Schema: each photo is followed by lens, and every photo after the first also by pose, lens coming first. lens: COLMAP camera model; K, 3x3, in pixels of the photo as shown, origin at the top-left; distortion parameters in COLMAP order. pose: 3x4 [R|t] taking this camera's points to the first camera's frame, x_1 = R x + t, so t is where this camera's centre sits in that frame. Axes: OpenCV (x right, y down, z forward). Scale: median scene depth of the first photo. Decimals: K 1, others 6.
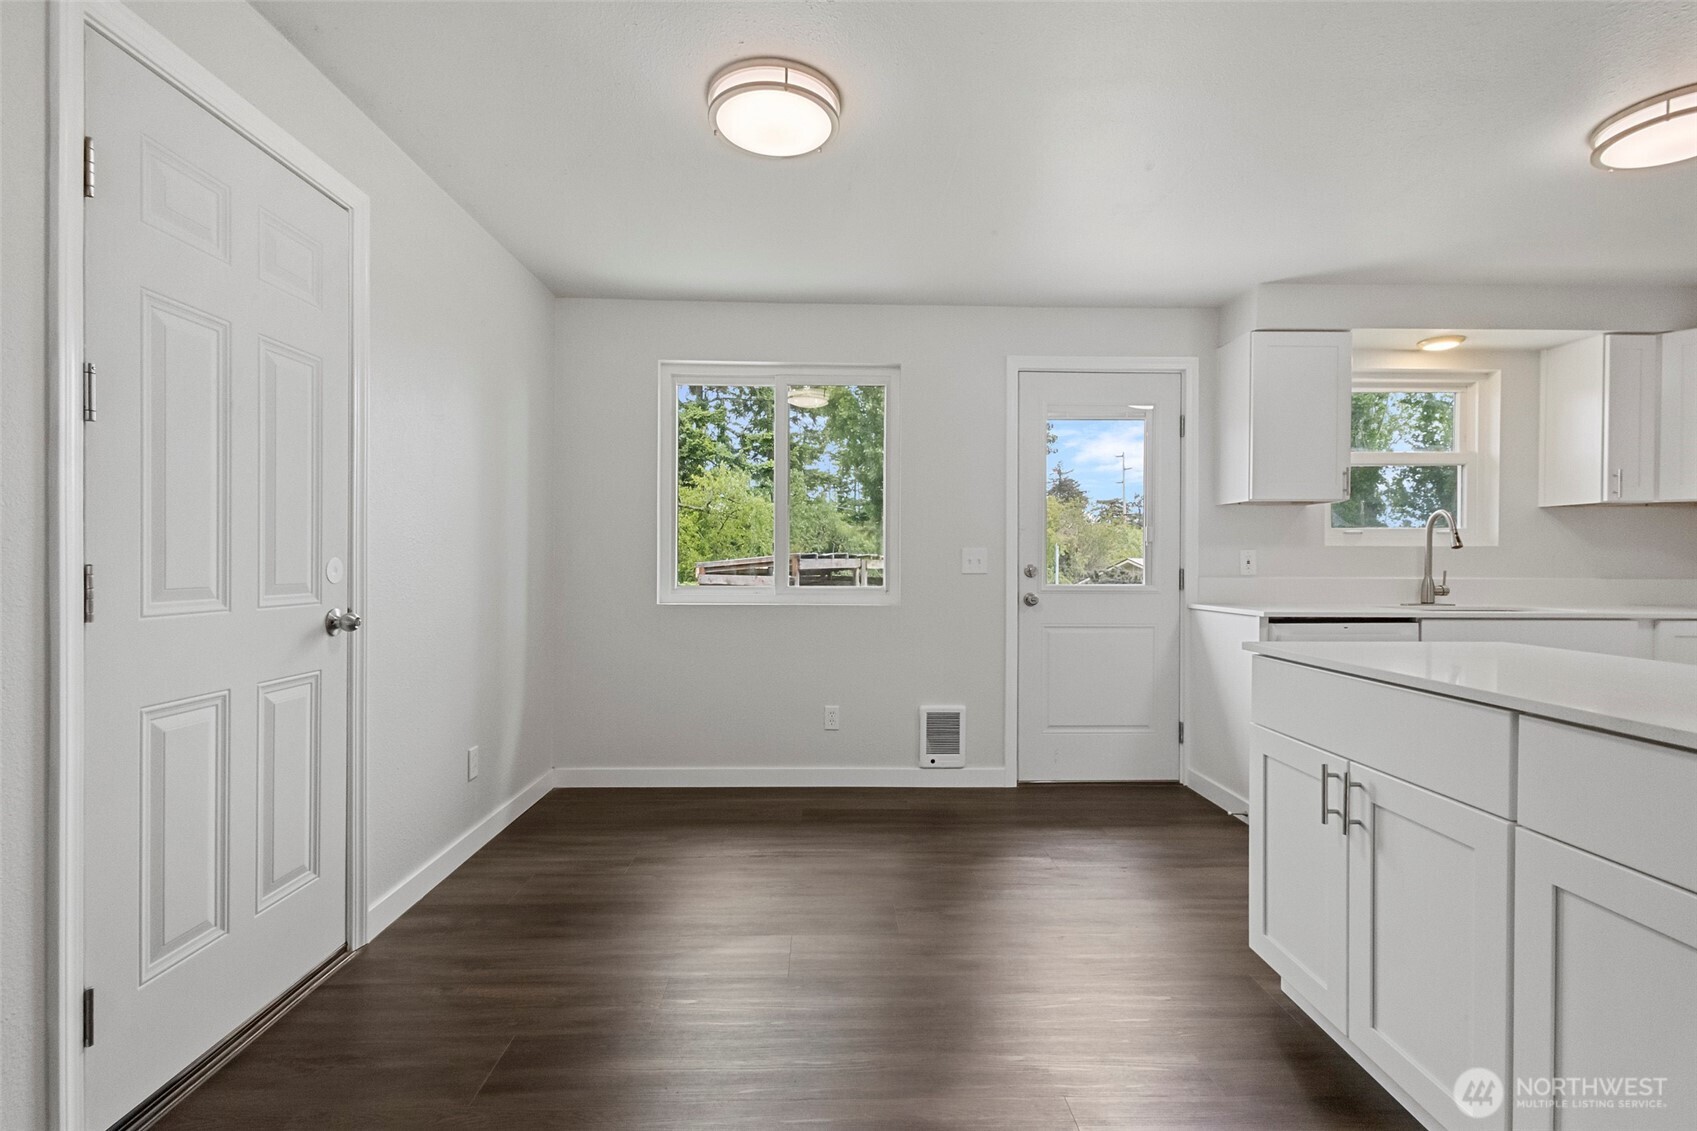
lens RADIAL K [[780.9, 0, 844.3], [0, 780.9, 569.7], [0, 0, 1]] dist [0.012412, -0.003455]
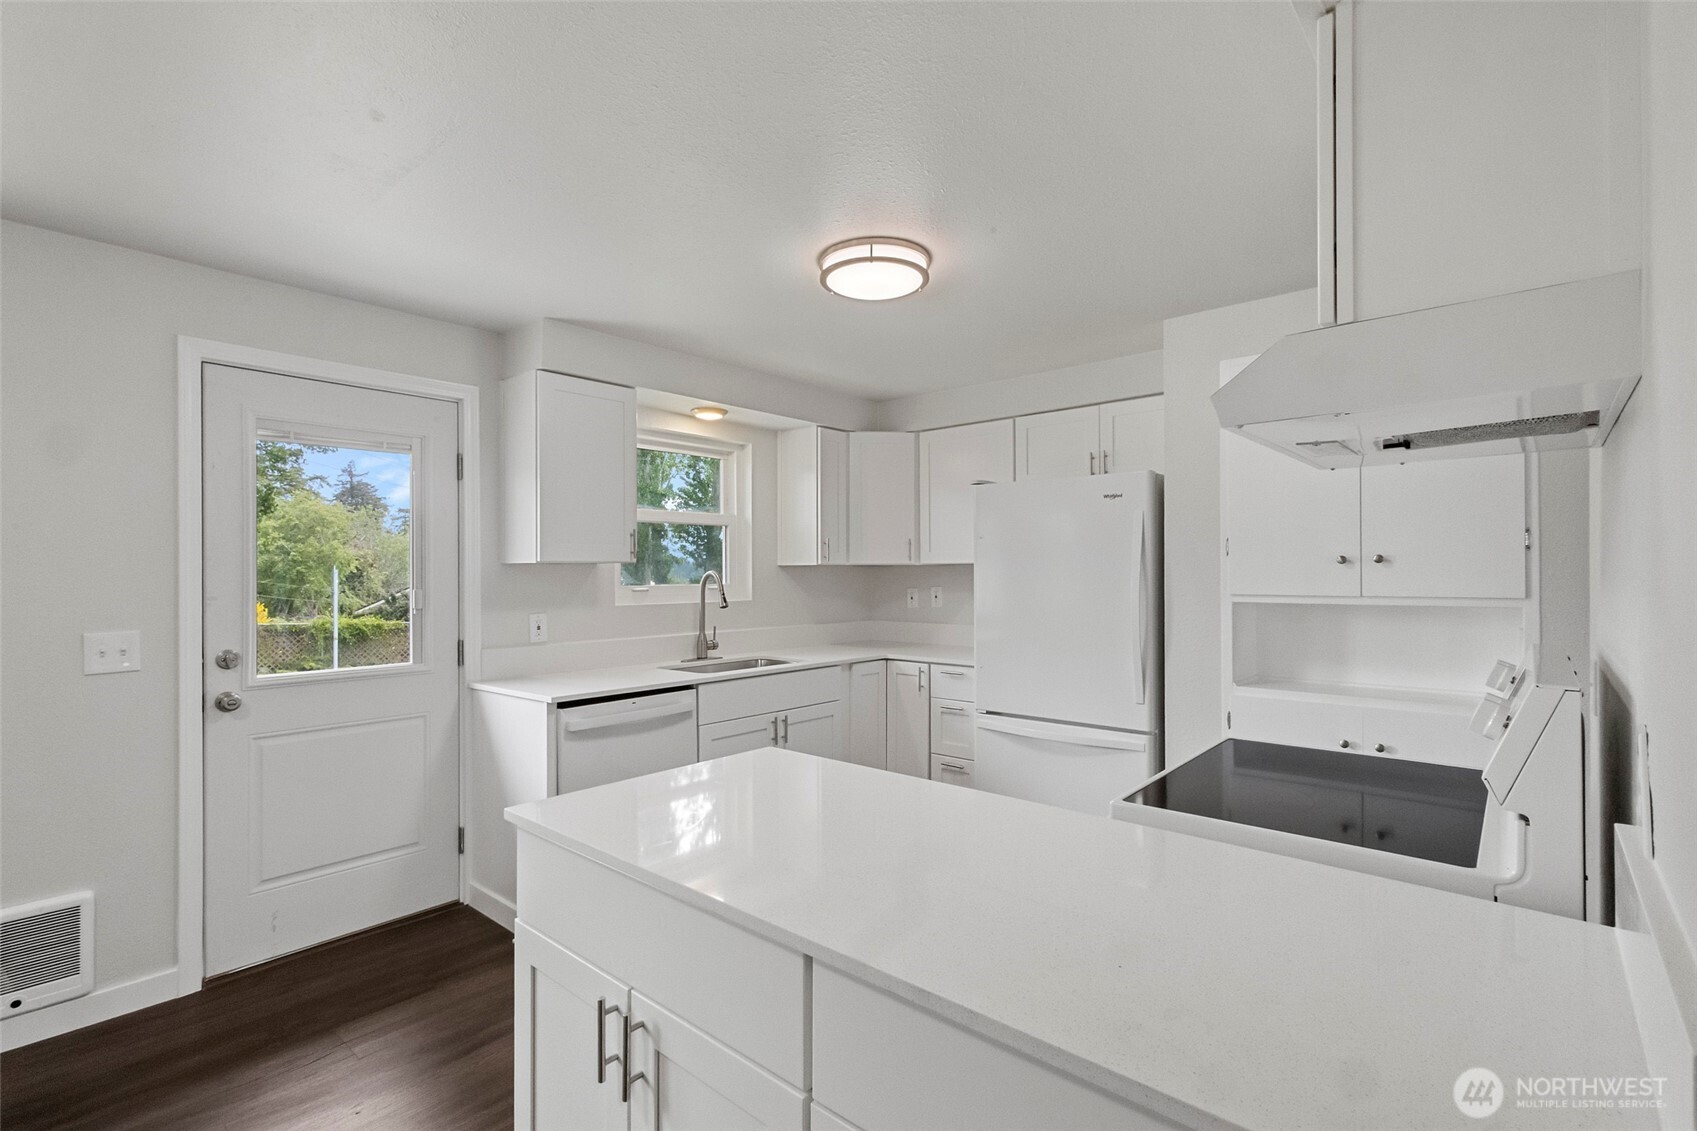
lens RADIAL K [[780.9, 0, 843.2], [0, 780.9, 570.3], [0, 0, 1]] dist [0.012412, -0.003455]
pose [[0.679272, -0.003861, 0.733877, 0.102939], [0.012727, 0.999898, -0.006520, -0.065509], [-0.733777, 0.013769, 0.679251, 0.148311]]
